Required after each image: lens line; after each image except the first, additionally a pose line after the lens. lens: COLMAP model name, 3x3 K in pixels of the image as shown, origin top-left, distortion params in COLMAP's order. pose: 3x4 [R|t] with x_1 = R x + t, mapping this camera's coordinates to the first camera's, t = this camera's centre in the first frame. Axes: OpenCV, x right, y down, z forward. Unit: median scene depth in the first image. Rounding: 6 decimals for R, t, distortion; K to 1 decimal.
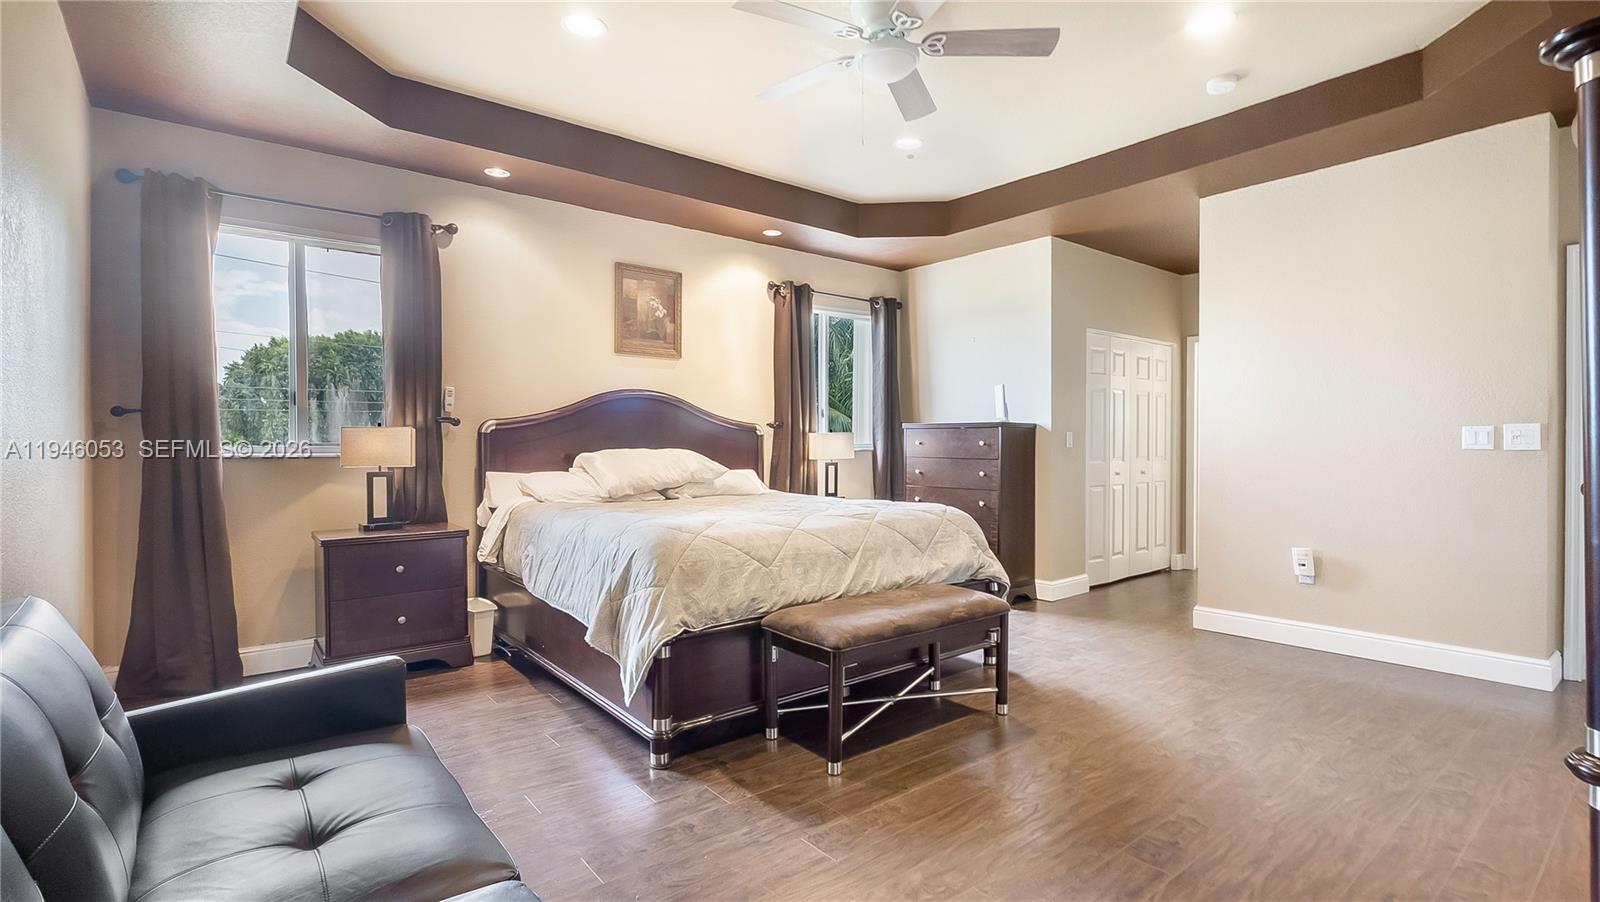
lens RADIAL K [[741.5, 0, 802.0], [0, 741.5, 452.4], [0, 0, 1]] dist [-0.004574, 0.001281]
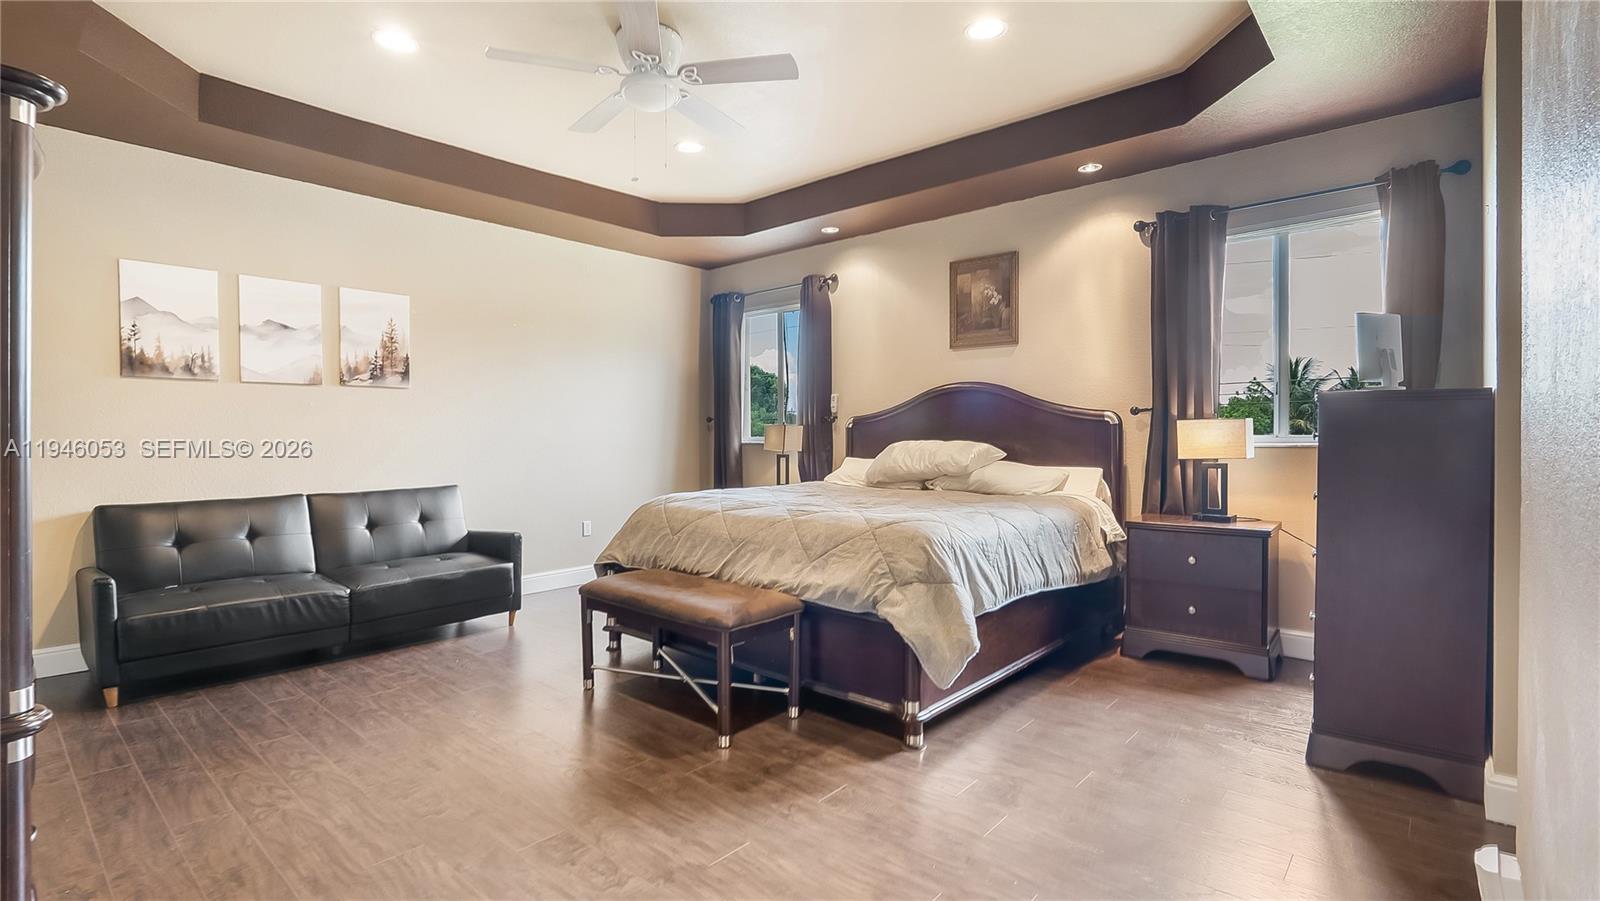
lens RADIAL K [[742.2, 0, 799.1], [0, 742.2, 442.9], [0, 0, 1]] dist [-0.002898, -0.000128]
pose [[0.168488, 0.010349, -0.985649, 0.748553], [-0.010698, 0.999905, 0.008670, -0.008478], [0.985646, 0.009084, 0.168583, 0.614734]]
